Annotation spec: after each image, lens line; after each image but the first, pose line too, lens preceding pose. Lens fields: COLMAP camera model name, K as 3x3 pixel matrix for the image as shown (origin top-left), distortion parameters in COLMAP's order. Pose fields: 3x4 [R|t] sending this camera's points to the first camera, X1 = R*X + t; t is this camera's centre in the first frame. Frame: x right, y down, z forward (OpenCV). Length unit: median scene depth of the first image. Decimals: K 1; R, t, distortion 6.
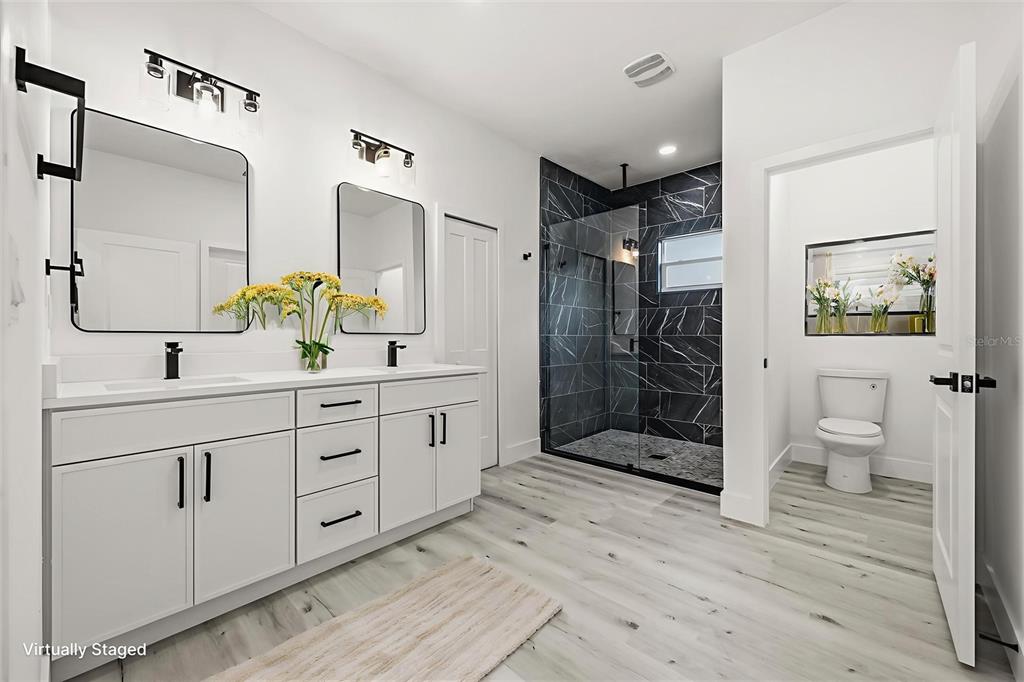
lens RADIAL K [[398.2, 0, 513.1], [0, 398.2, 336.0], [0, 0, 1]] dist [0.002571, -0.000105]
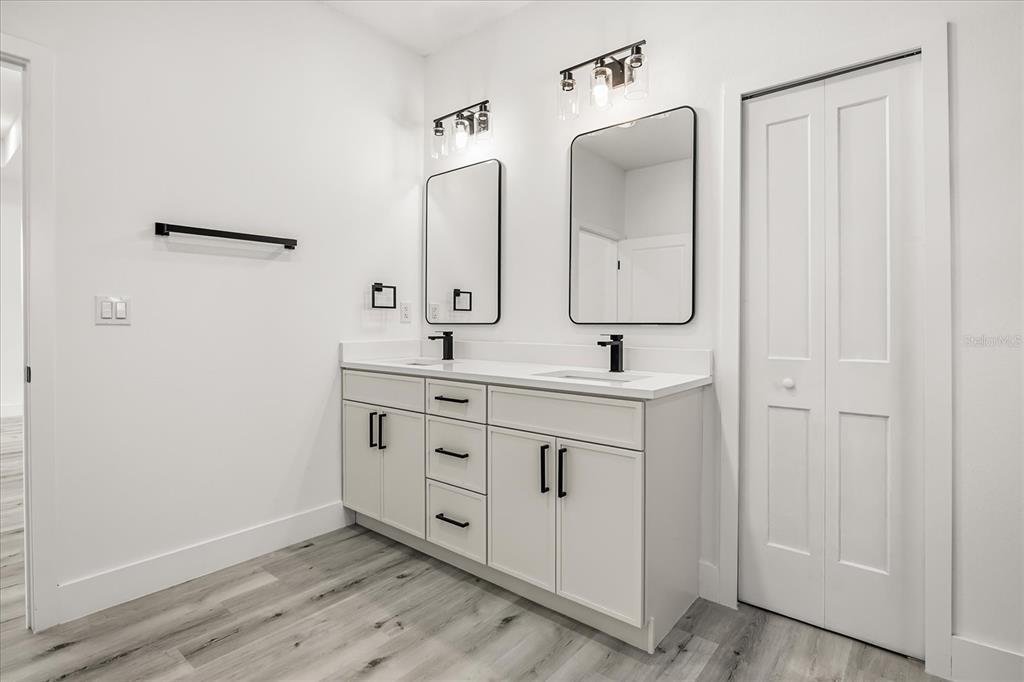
lens RADIAL K [[496.2, 0, 511.3], [0, 496.2, 341.1], [0, 0, 1]] dist [-0.001284, -0.000072]
pose [[0.060471, 0.021830, -0.997931, 0.684838], [-0.001935, 0.999762, 0.021753, 0.005659], [0.998168, 0.000615, 0.060499, 0.979969]]
